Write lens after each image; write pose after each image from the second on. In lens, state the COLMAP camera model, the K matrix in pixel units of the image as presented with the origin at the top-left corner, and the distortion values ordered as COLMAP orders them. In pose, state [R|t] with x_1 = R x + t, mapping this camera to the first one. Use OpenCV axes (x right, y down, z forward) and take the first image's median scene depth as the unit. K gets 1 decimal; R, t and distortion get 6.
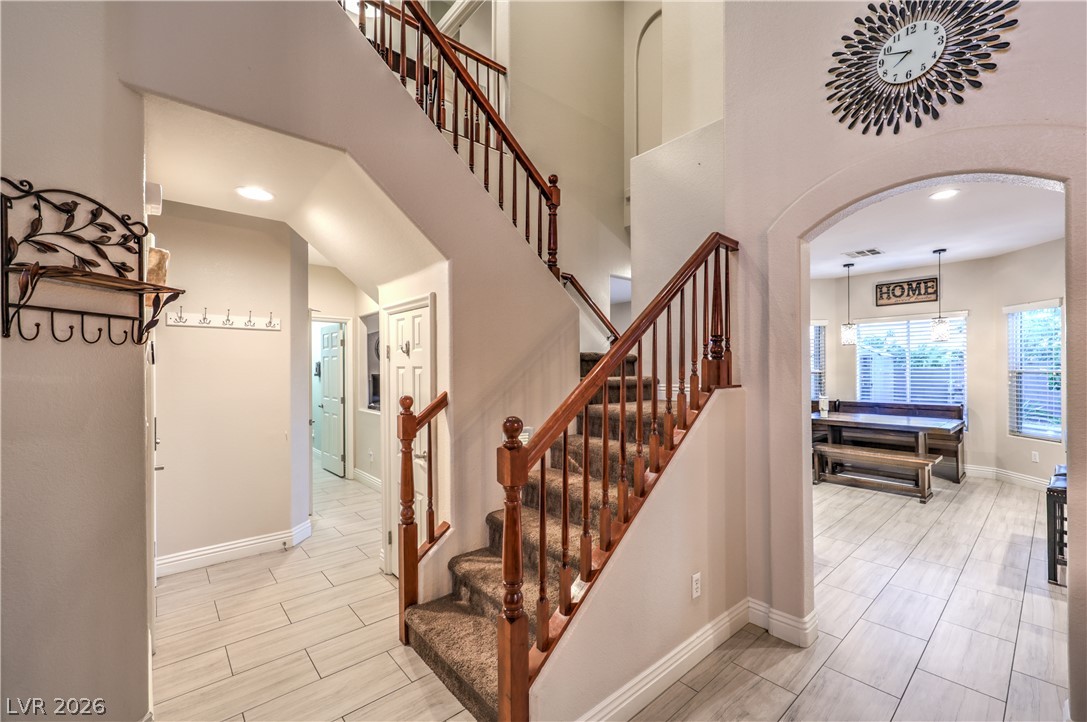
lens RADIAL K [[443.8, 0, 547.6], [0, 443.8, 367.0], [0, 0, 1]] dist [-0.001364, -0.000113]
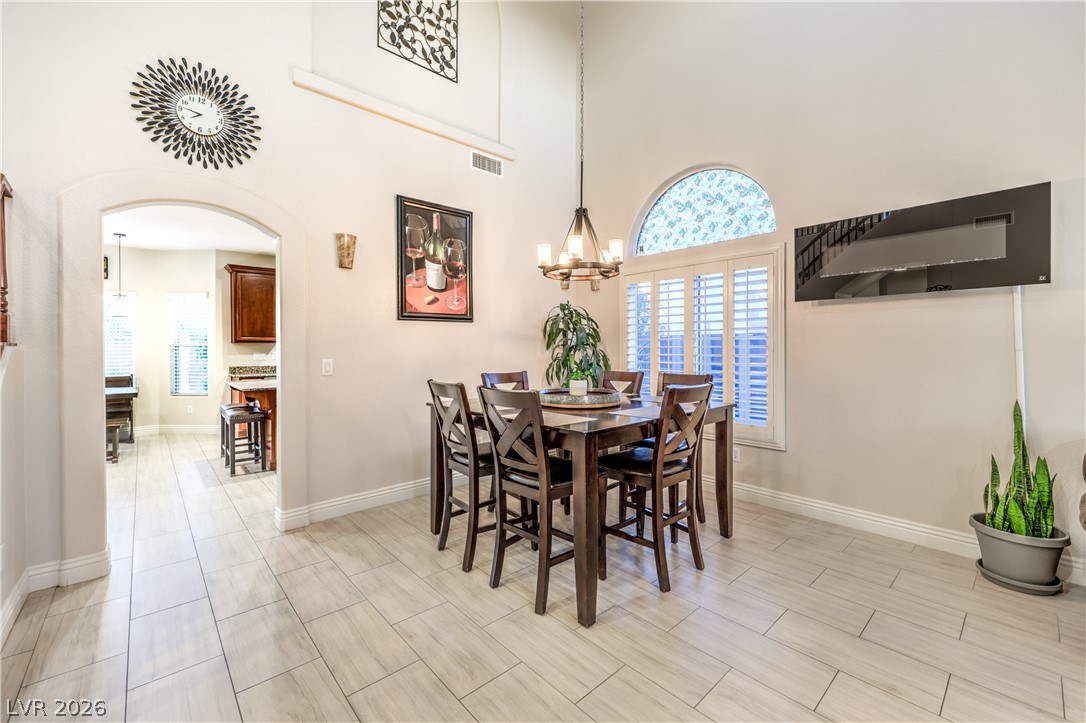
lens RADIAL K [[446.9, 0, 551.5], [0, 446.9, 348.4], [0, 0, 1]] dist [-0.000253, -0.000006]
pose [[-0.023841, 0.002998, 0.999711, -0.696096], [0.001795, 0.999994, -0.002956, 0.071461], [-0.999714, 0.001724, -0.023846, -0.128218]]
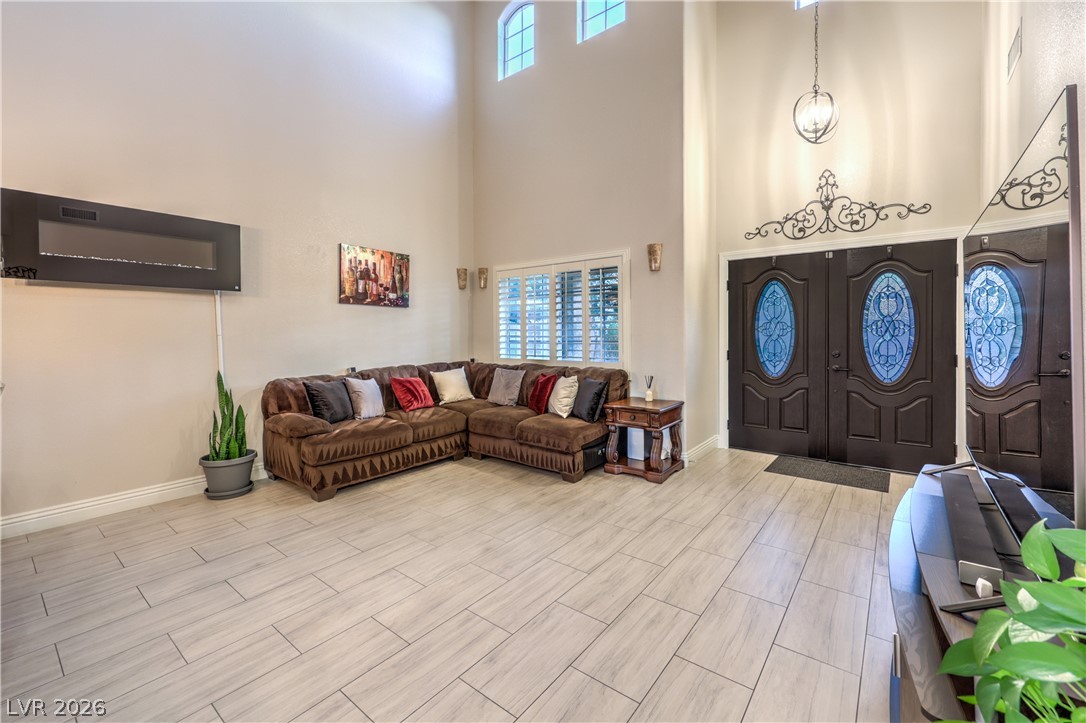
lens RADIAL K [[450.8, 0, 555.8], [0, 450.8, 339.6], [0, 0, 1]] dist [0.000168, -0.000037]
pose [[-0.981036, 0.012644, -0.193414, -0.432521], [0.009504, 0.999808, 0.017153, 0.073398], [0.193593, 0.014990, -0.980967, 0.617385]]
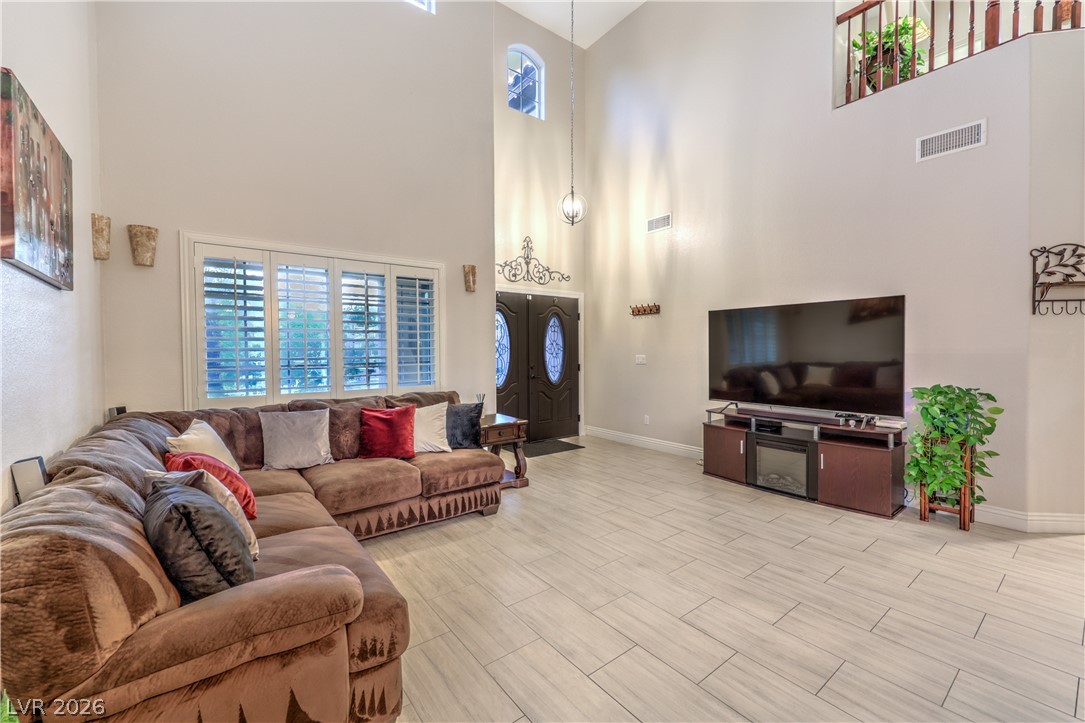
lens RADIAL K [[440.8, 0, 546.5], [0, 440.8, 361.5], [0, 0, 1]] dist [0.000634, 0.000020]
pose [[-0.062343, 0.031109, -0.997570, 0.879002], [0.006467, 0.999506, 0.030765, 0.063817], [0.998034, -0.004533, -0.062513, -0.976701]]
